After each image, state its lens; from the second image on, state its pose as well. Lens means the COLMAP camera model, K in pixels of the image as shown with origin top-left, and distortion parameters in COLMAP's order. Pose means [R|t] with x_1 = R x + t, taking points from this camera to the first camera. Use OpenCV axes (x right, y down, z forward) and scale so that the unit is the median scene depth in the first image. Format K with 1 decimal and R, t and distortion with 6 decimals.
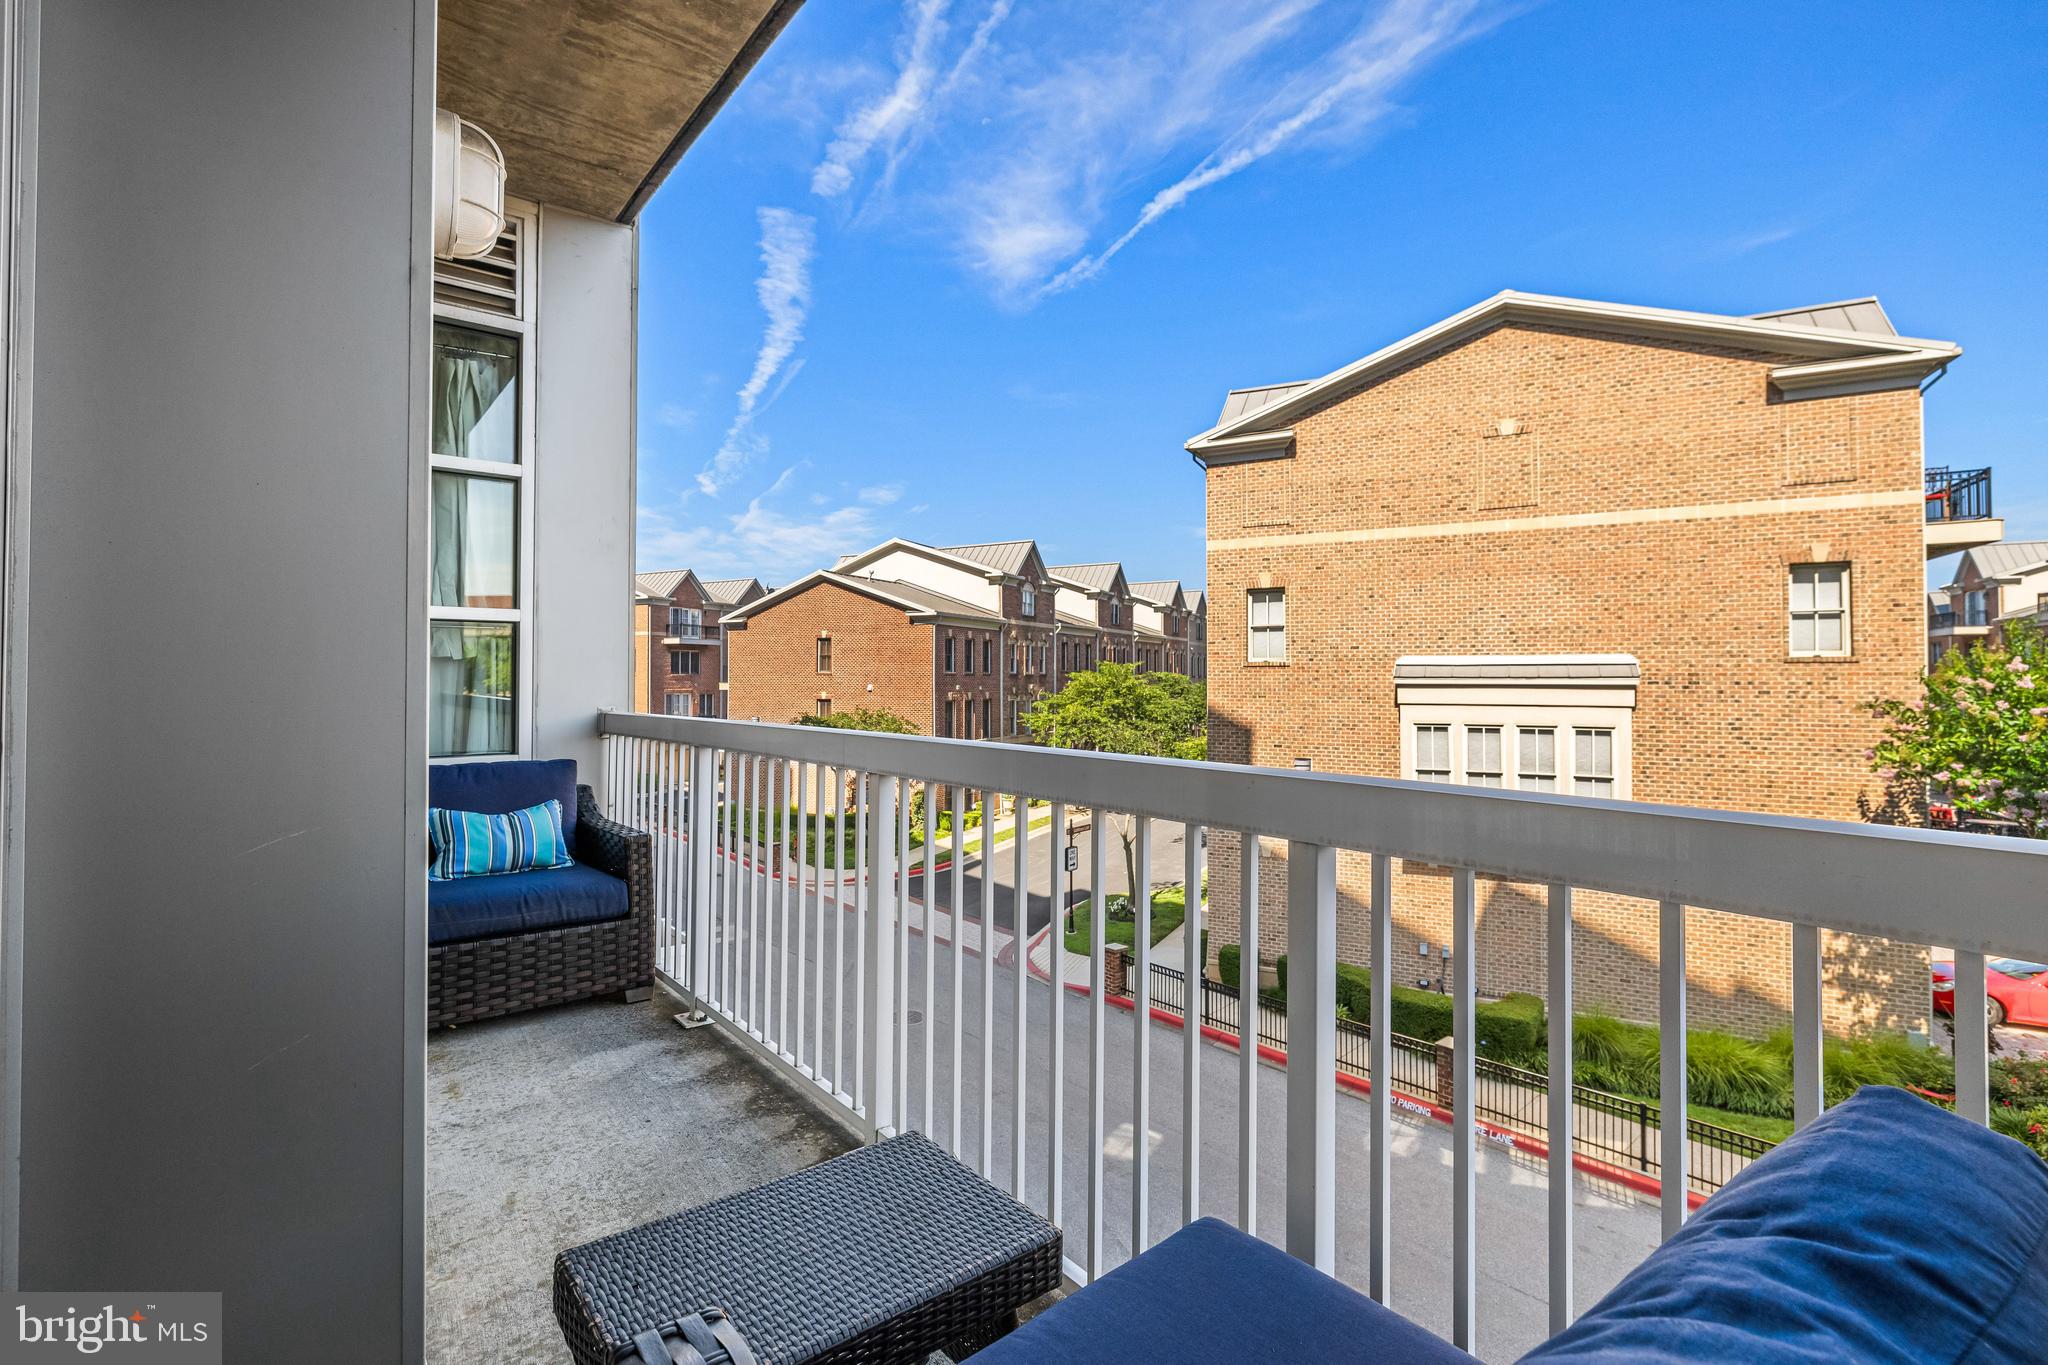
lens RADIAL K [[924.6, 0, 1030.7], [0, 924.6, 671.8], [0, 0, 1]] dist [-0.005644, -0.000063]
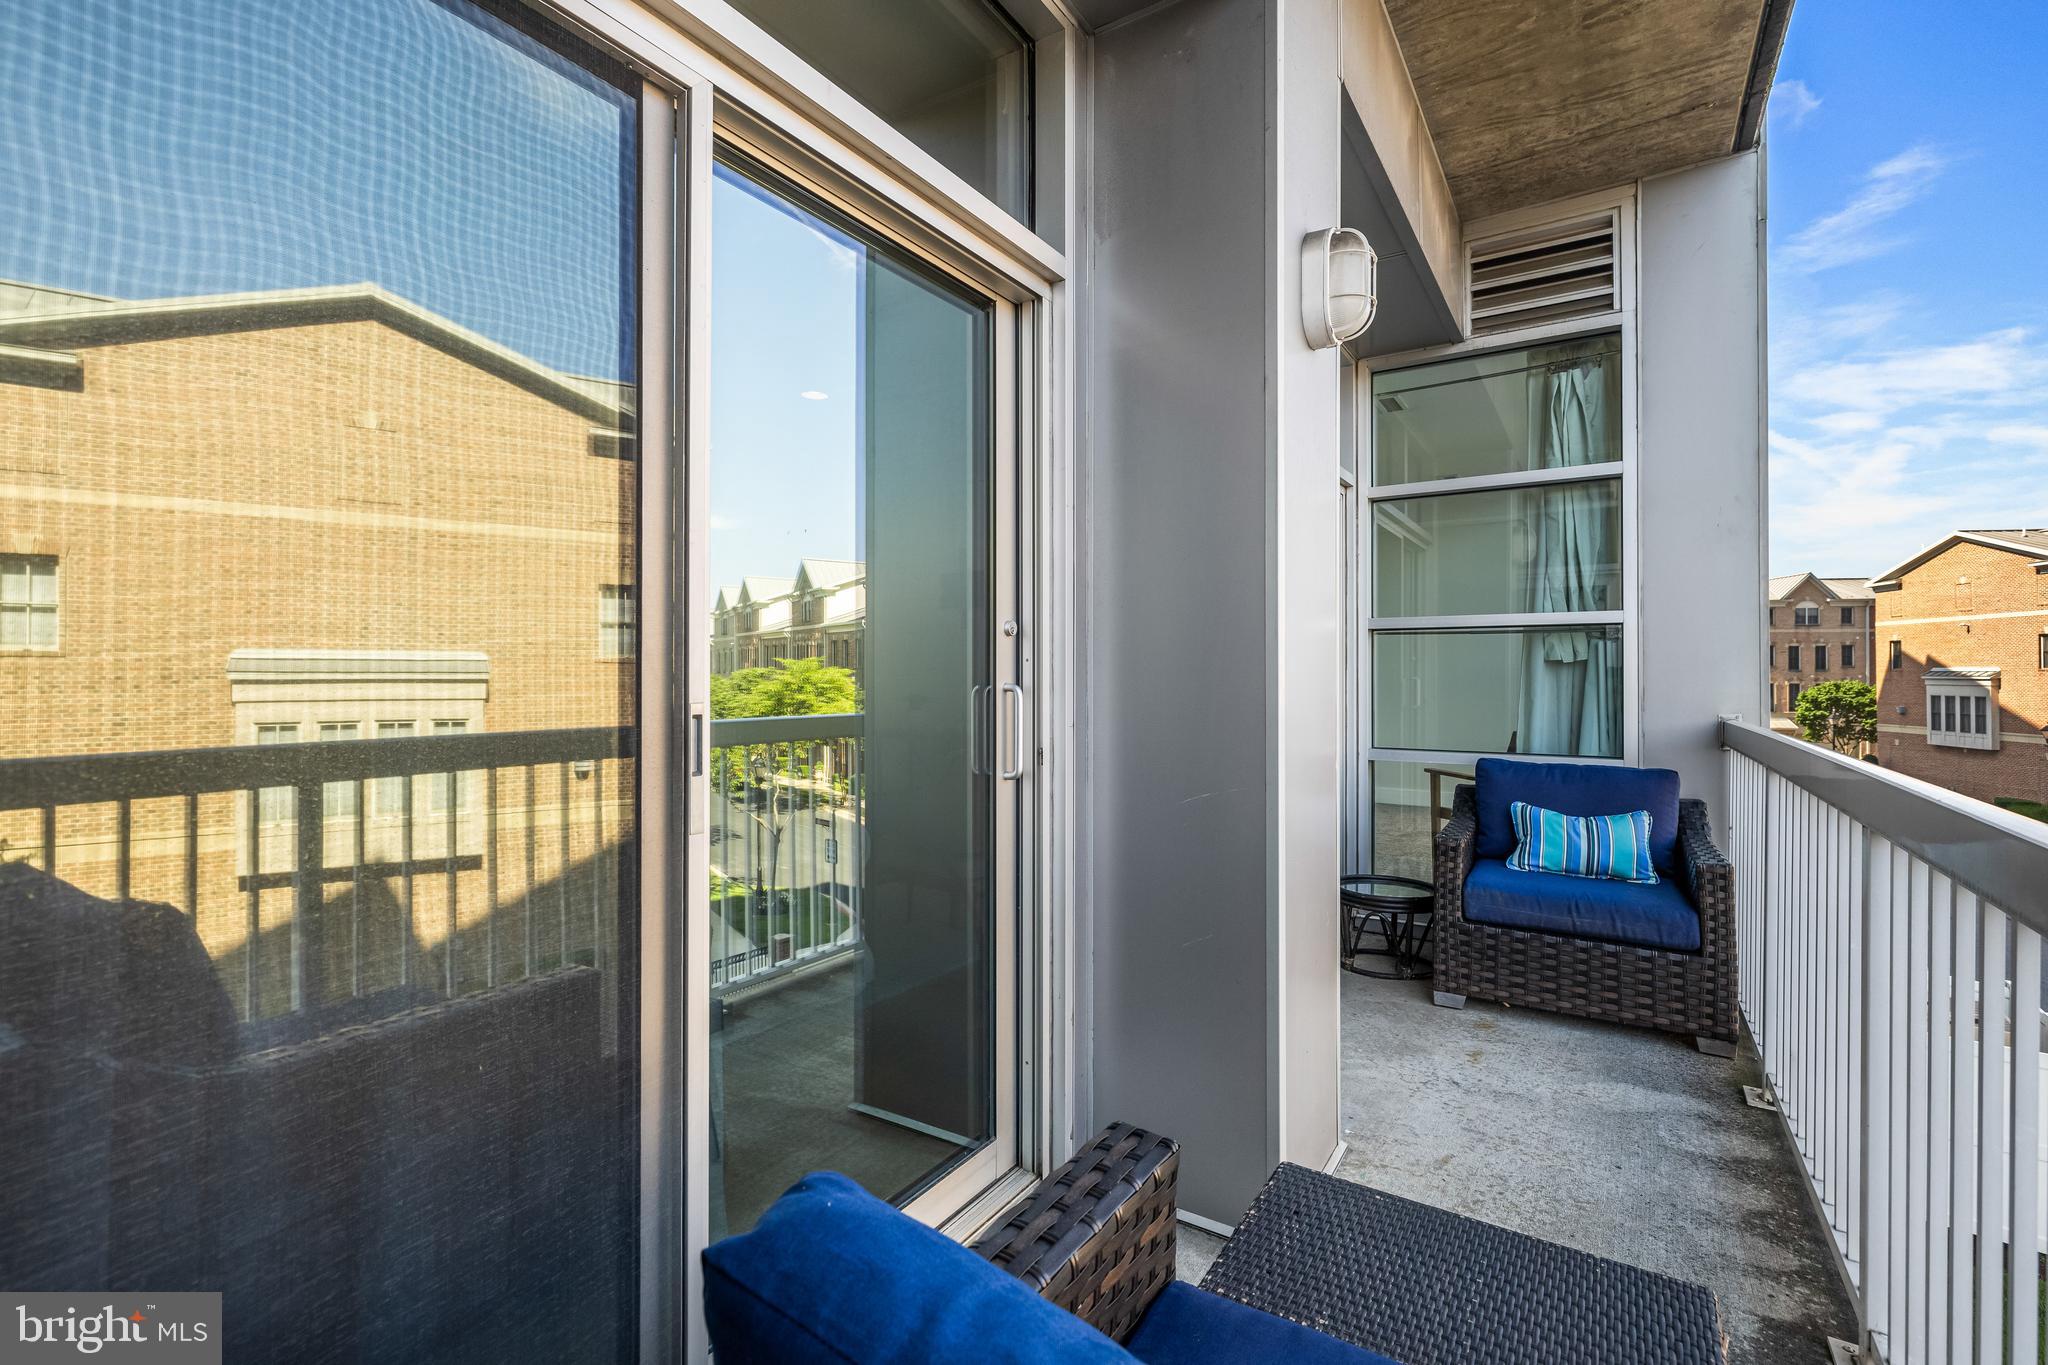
lens RADIAL K [[924.6, 0, 1017.0], [0, 924.6, 677.6], [0, 0, 1]] dist [-0.005644, -0.000063]
pose [[0.303872, 0.005116, -0.952699, 0.201682], [0.005503, 0.999959, 0.007125, -0.008549], [0.952697, -0.007408, 0.303832, 0.112171]]
